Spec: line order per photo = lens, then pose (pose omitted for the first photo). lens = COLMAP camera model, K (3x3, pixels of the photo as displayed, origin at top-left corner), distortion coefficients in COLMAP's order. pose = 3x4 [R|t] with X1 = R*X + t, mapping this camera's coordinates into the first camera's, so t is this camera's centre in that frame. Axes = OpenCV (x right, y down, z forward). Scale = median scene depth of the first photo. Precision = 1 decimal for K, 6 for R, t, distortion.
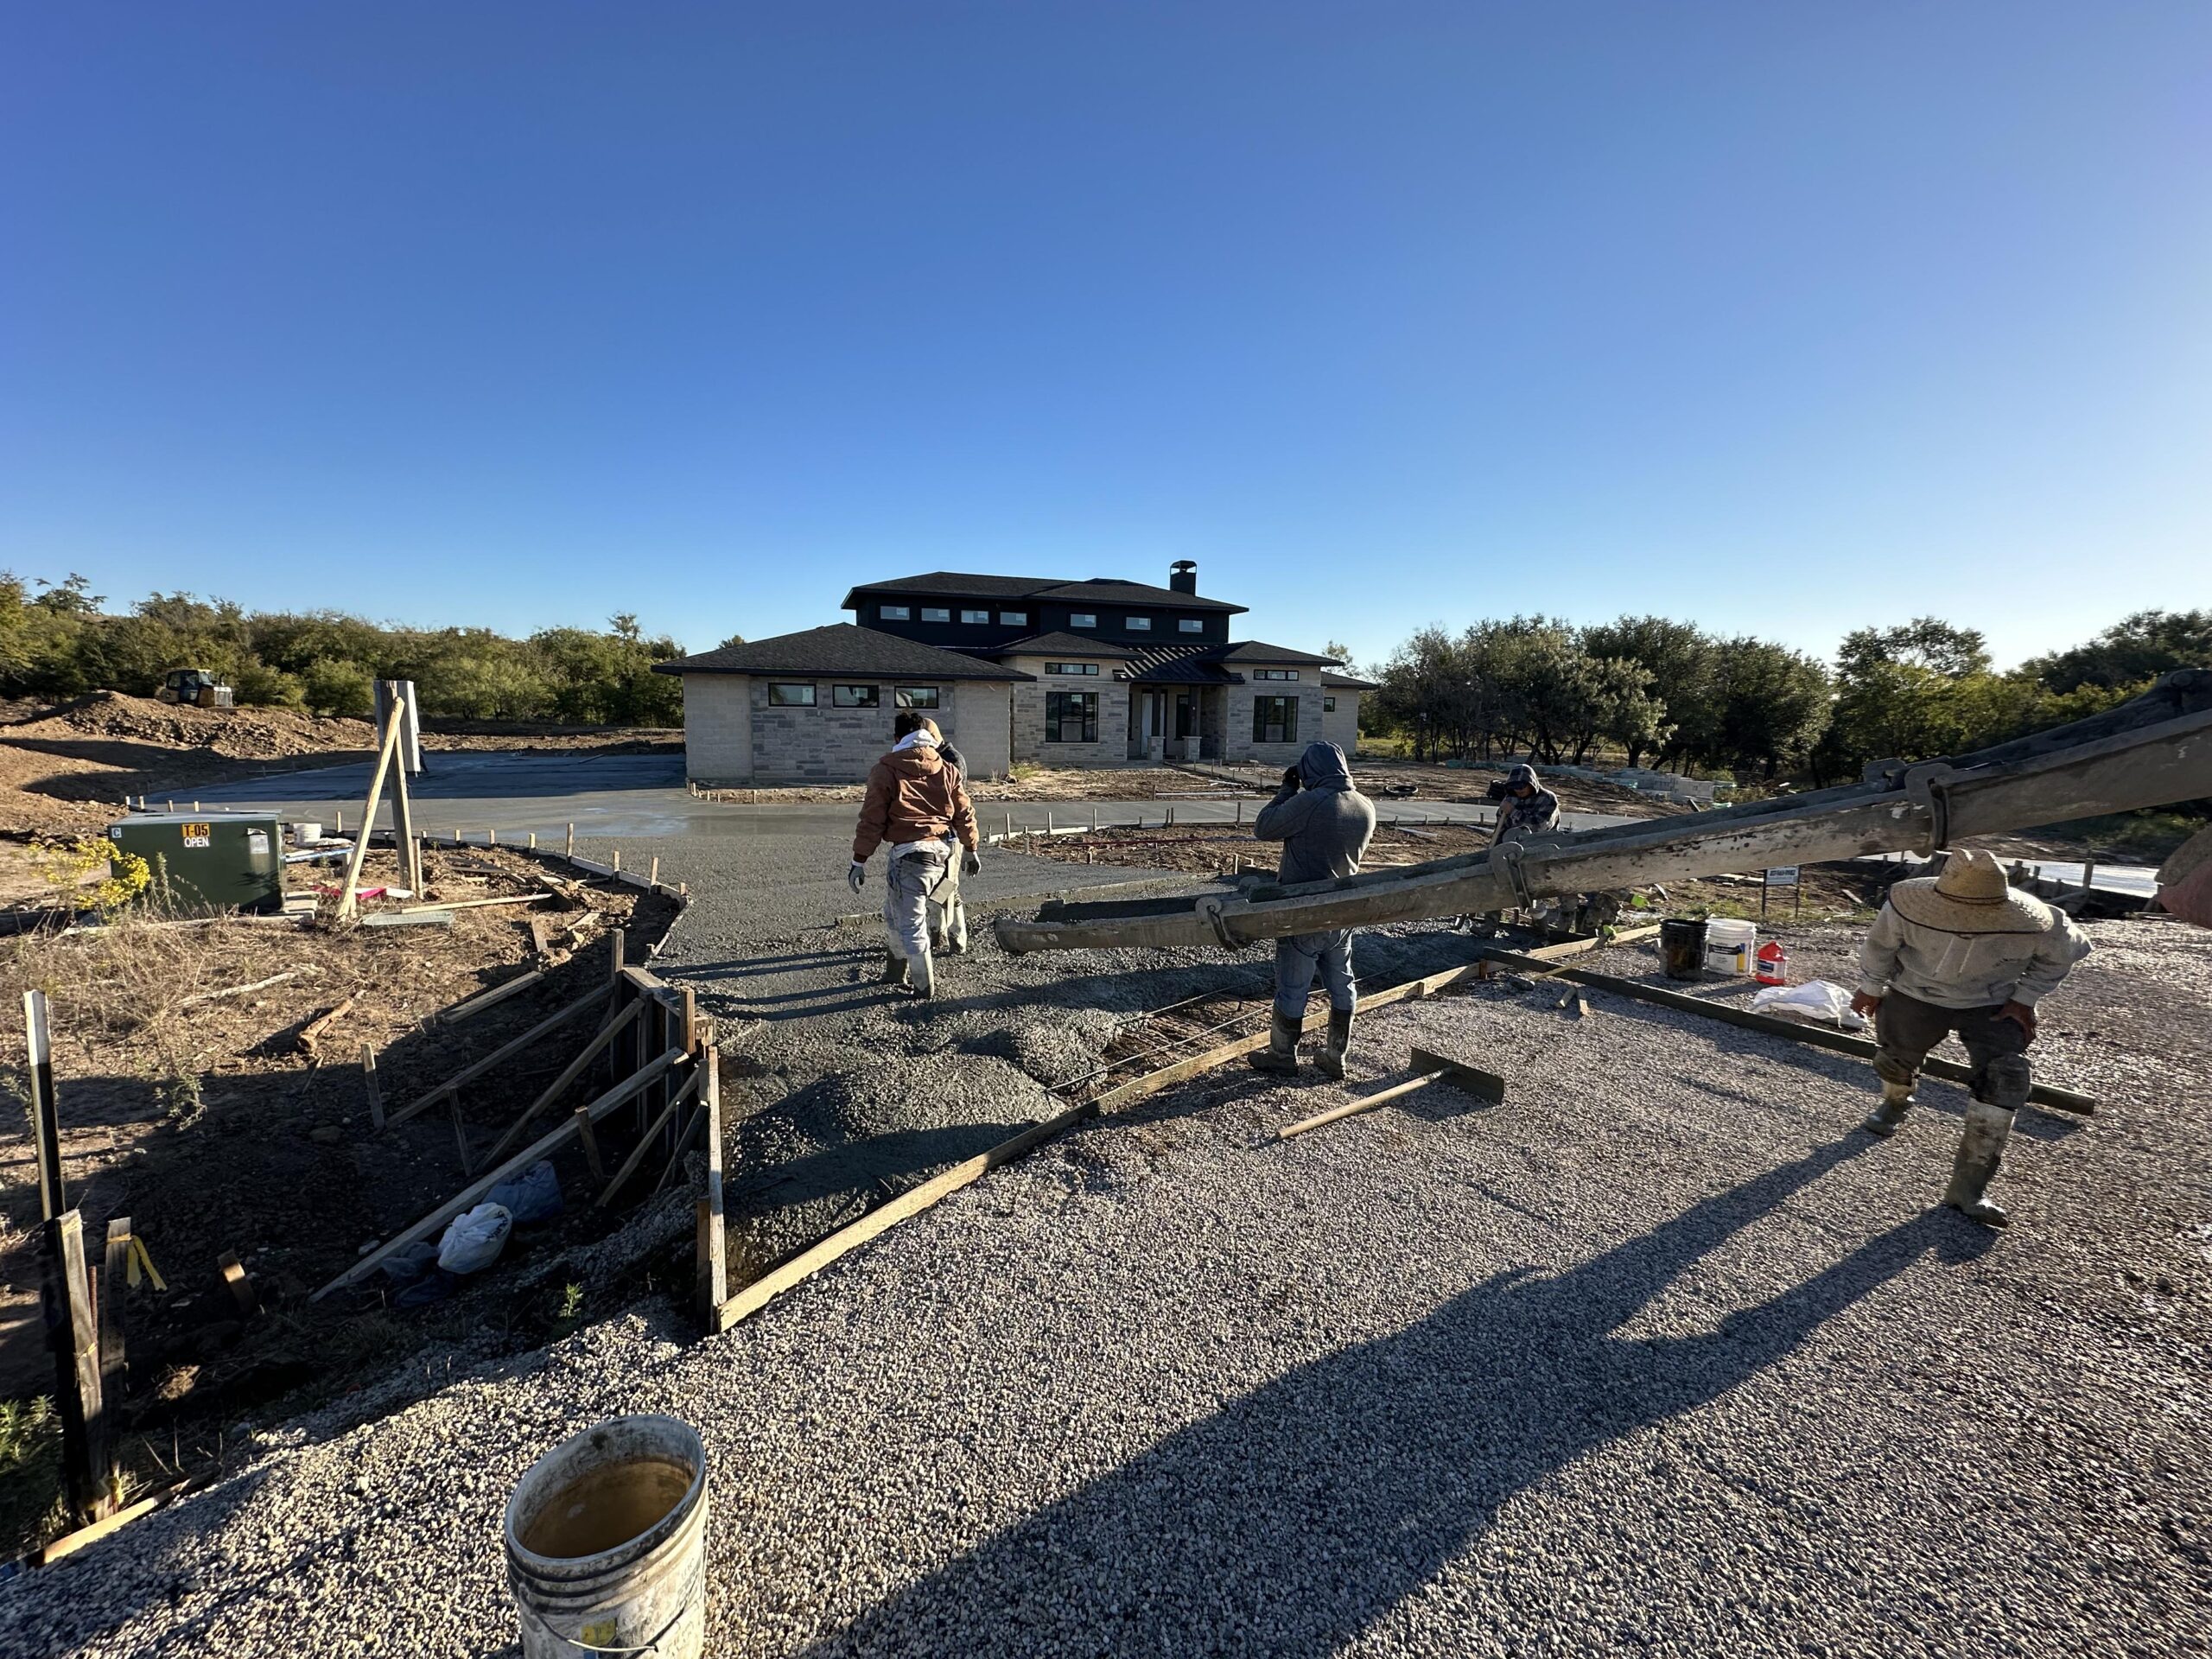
lens RADIAL K [[881.6, 0, 1103.8], [0, 881.6, 820.5], [0, 0, 1]] dist [-0.002819, 0.000370]
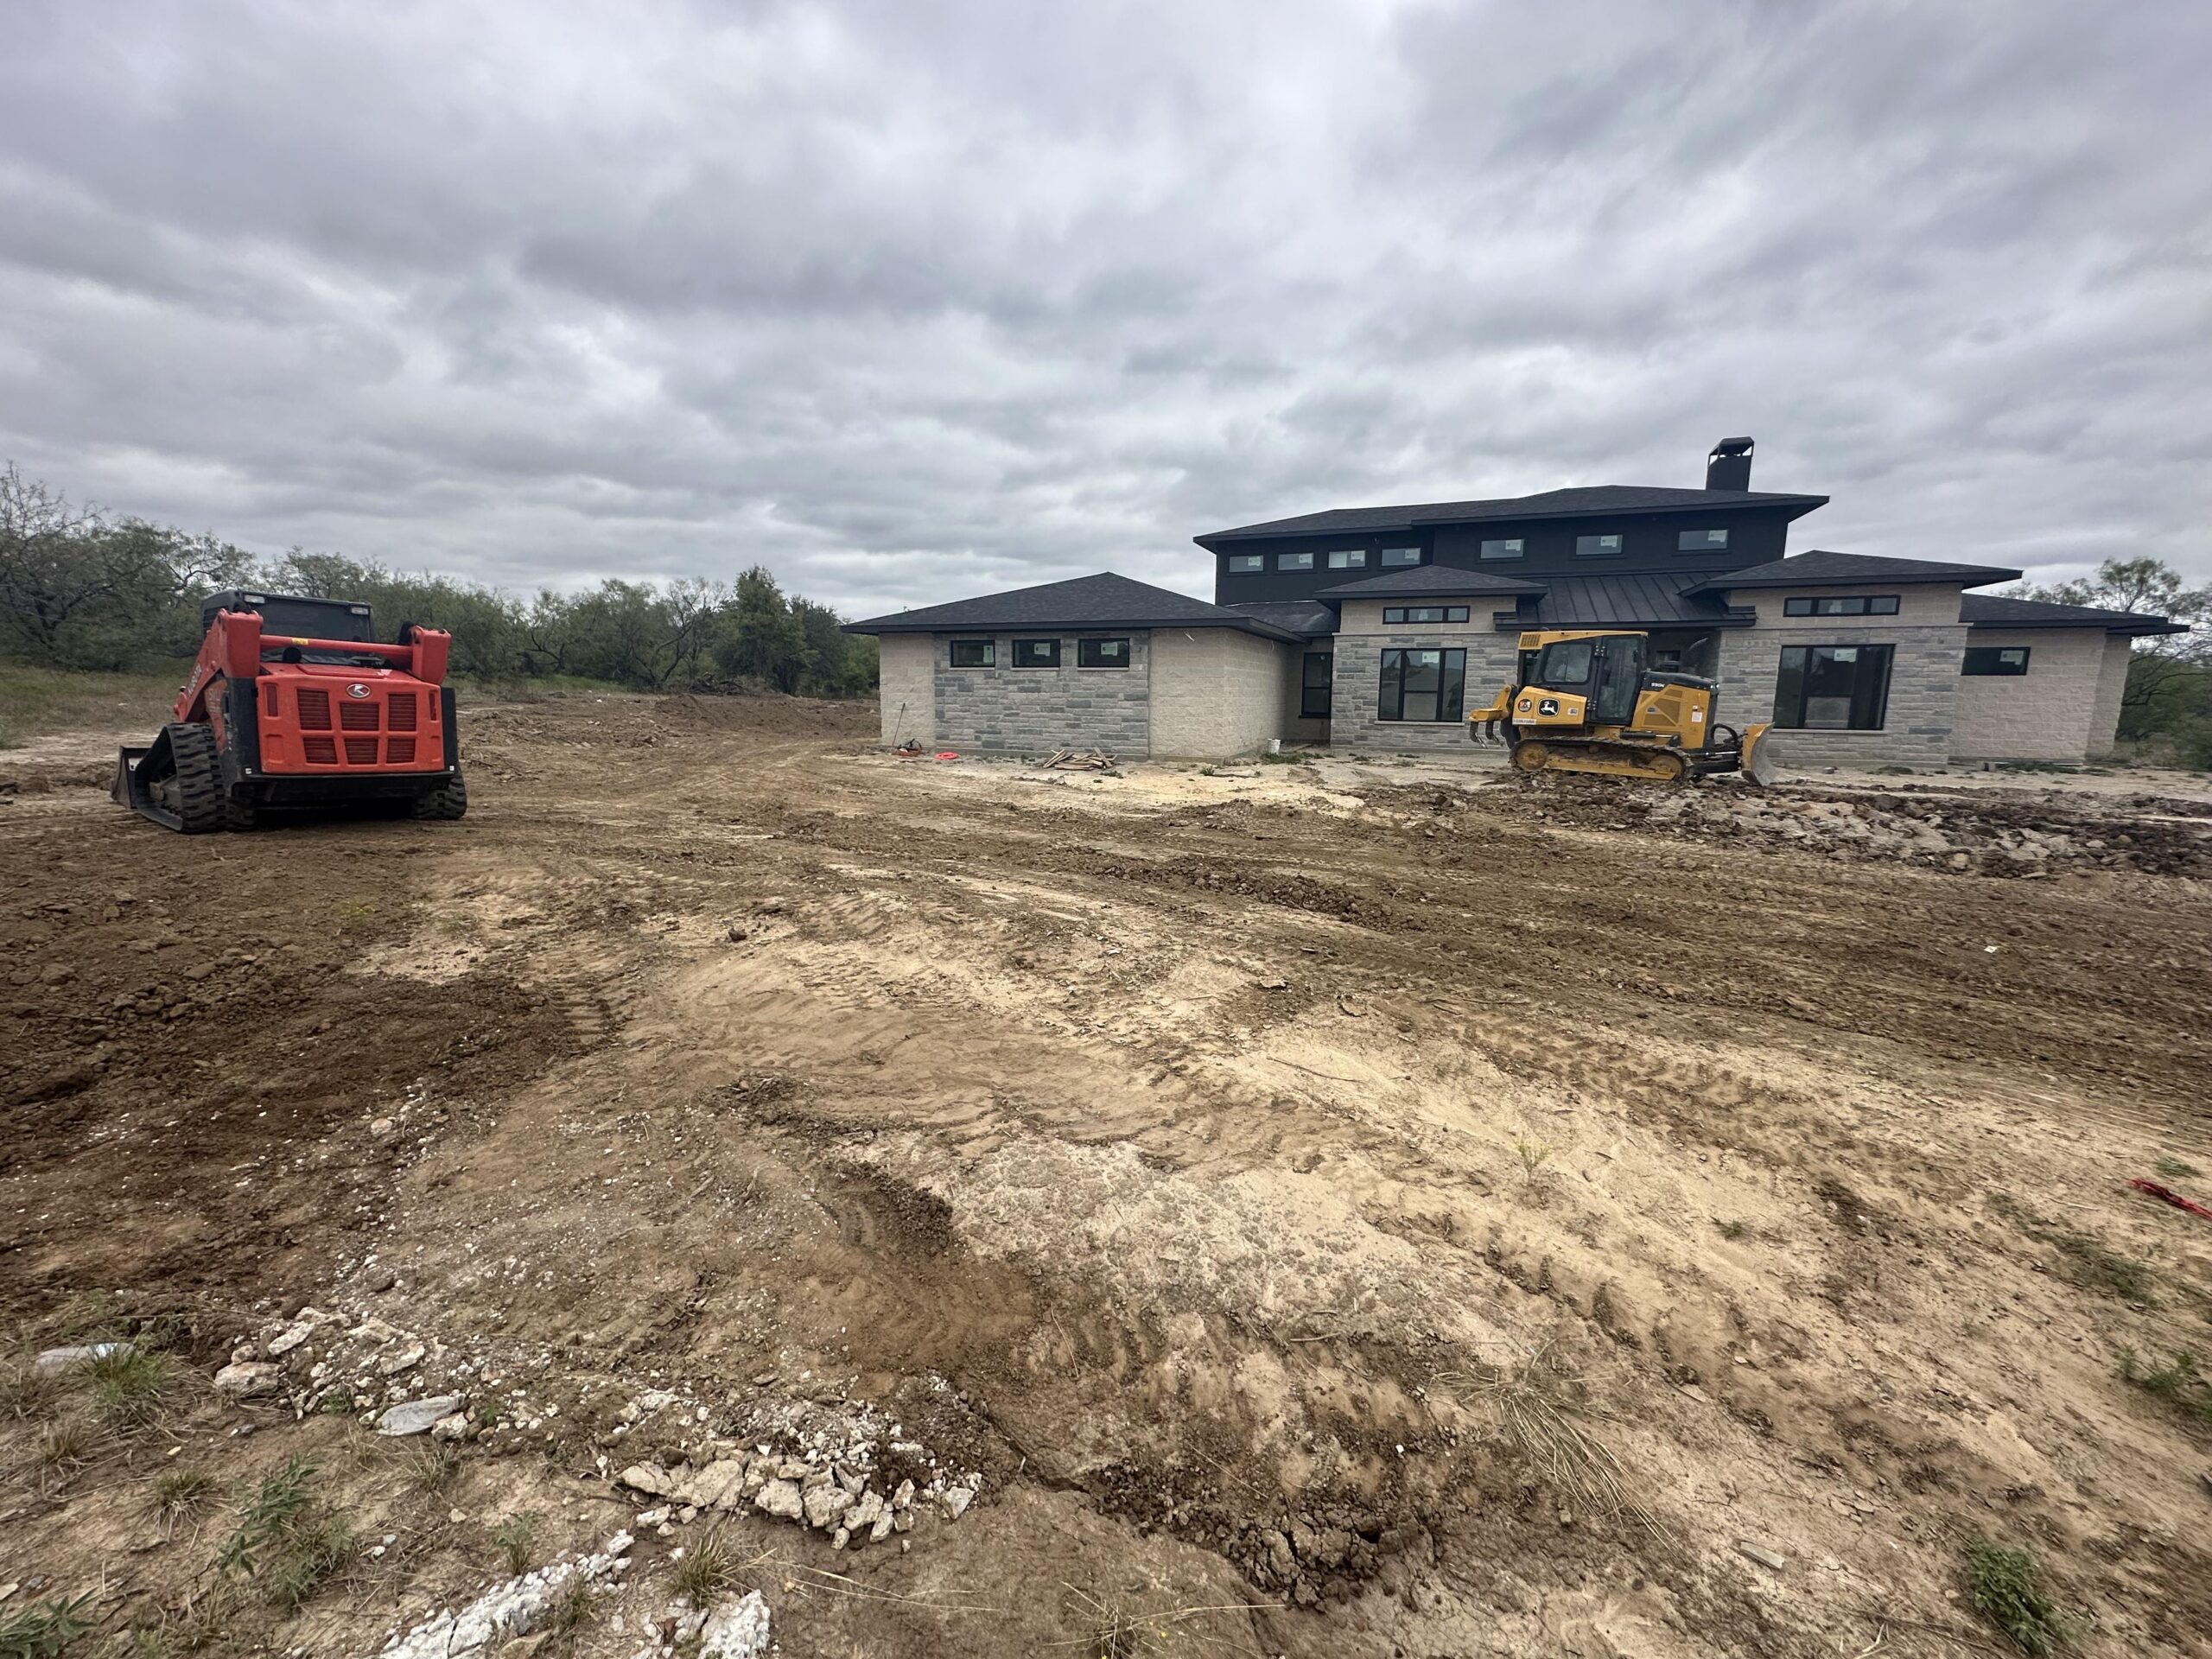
lens RADIAL K [[881.6, 0, 1105.7], [0, 881.6, 825.8], [0, 0, 1]] dist [-0.002819, 0.000370]
pose [[0.754338, 0.088824, -0.650449, 0.239744], [-0.083333, 0.995745, 0.039334, -0.014270], [0.651175, 0.024532, 0.758531, 0.321247]]
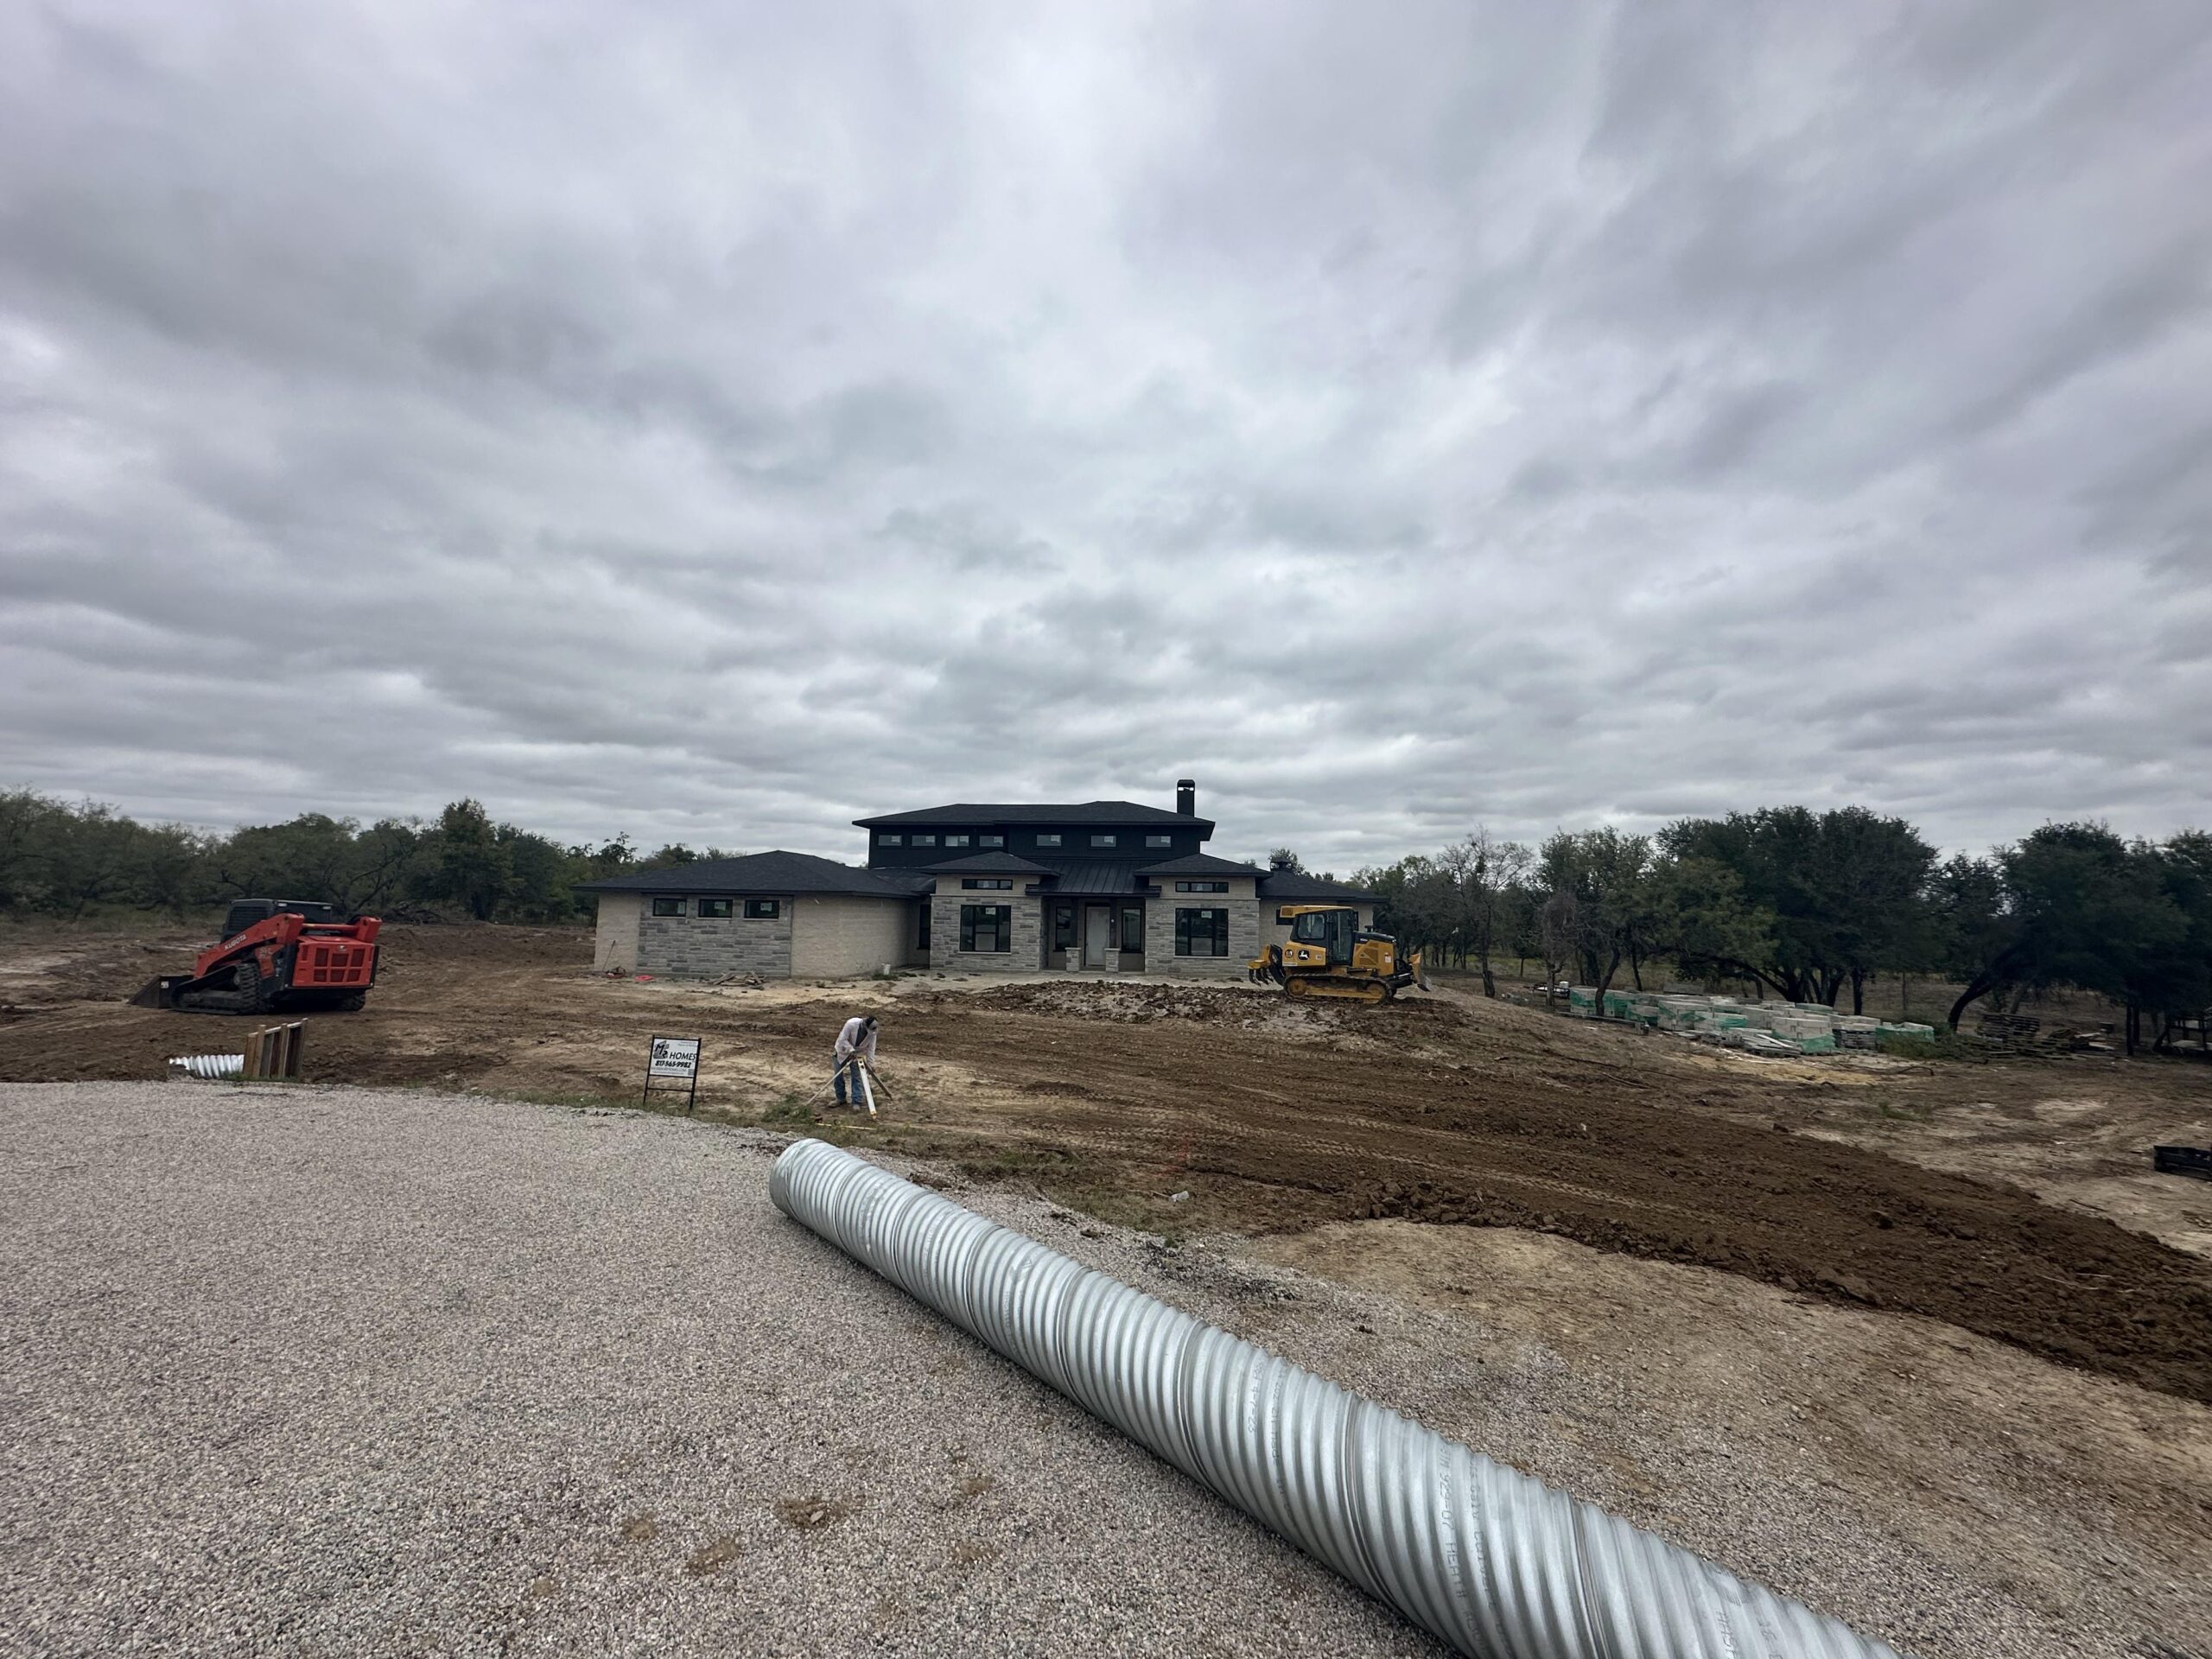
lens RADIAL K [[881.6, 0, 1106.0], [0, 881.6, 827.4], [0, 0, 1]] dist [-0.002819, 0.000370]
pose [[0.909181, -0.044072, -0.414062, 0.556747], [-0.056173, 0.972312, -0.226833, -0.001451], [0.412595, 0.229492, 0.881532, 0.083480]]
